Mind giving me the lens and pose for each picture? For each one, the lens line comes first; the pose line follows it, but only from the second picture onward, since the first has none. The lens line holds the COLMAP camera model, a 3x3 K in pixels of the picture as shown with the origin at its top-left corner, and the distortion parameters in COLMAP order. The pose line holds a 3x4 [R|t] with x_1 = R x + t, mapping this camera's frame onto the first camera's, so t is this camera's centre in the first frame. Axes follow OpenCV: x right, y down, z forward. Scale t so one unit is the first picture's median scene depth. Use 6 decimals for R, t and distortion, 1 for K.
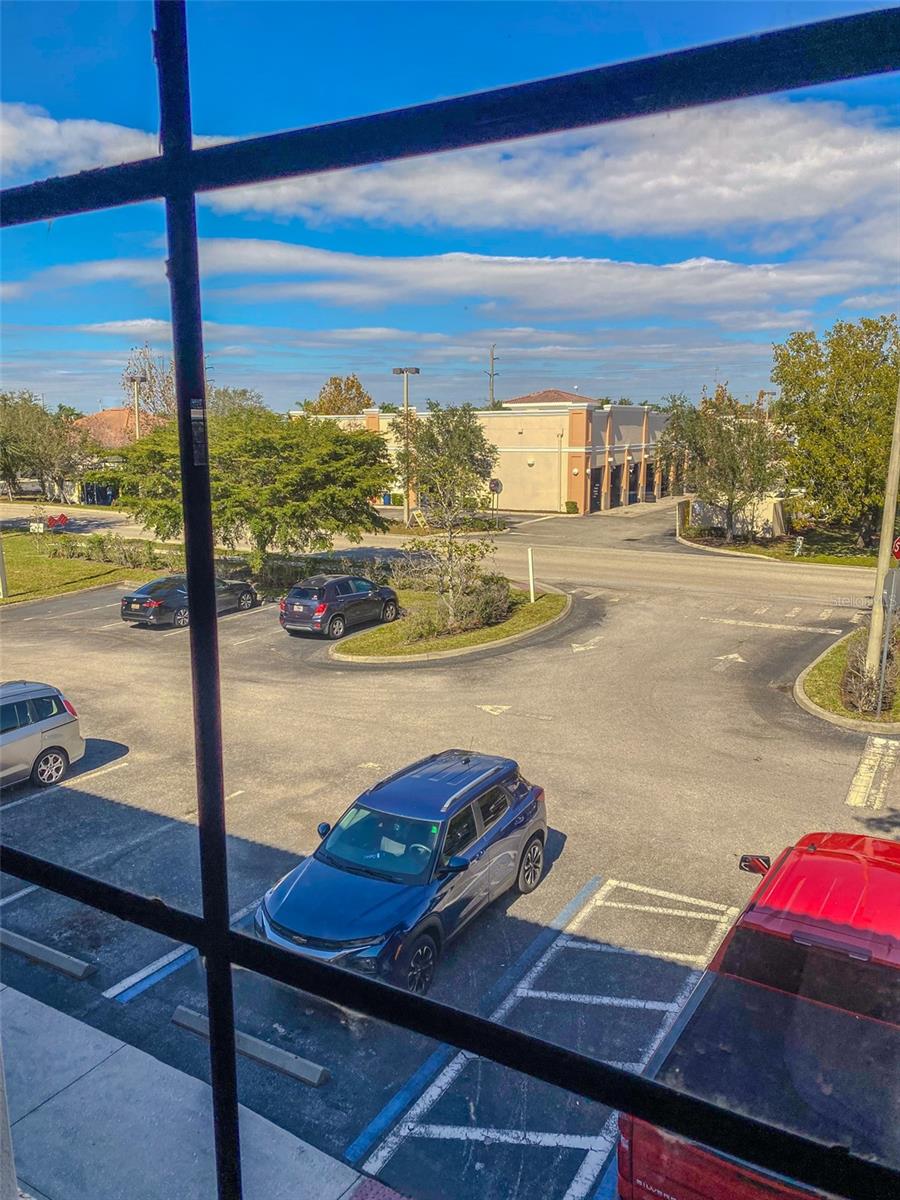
lens RADIAL K [[909.1, 0, 465.5], [0, 909.1, 594.3], [0, 0, 1]] dist [0.003974, -0.002839]
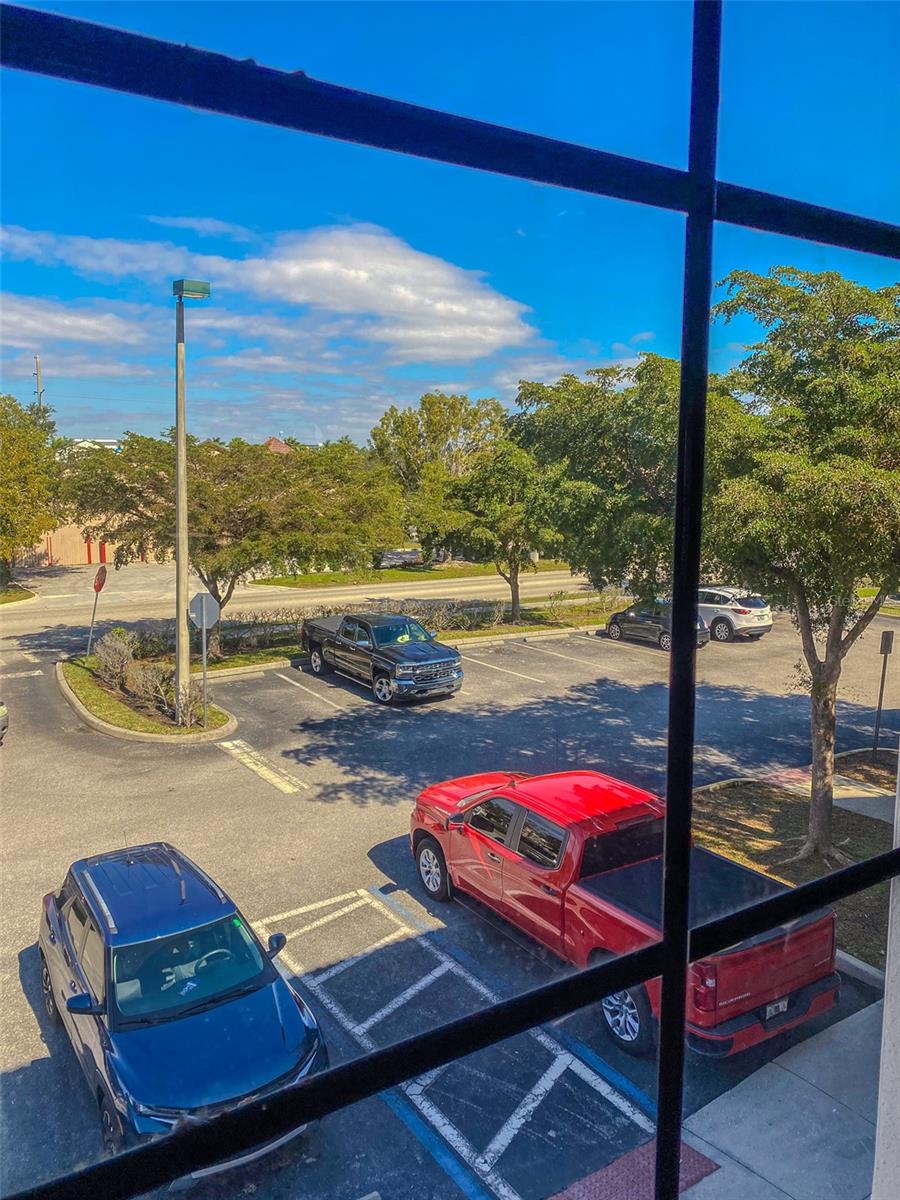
lens RADIAL K [[909.1, 0, 465.5], [0, 909.1, 594.3], [0, 0, 1]] dist [0.003974, -0.002839]
pose [[0.429993, -0.113689, 0.895646, -0.648791], [0.155805, 0.986500, 0.050421, -0.049263], [-0.889287, 0.117866, 0.441901, 0.381351]]
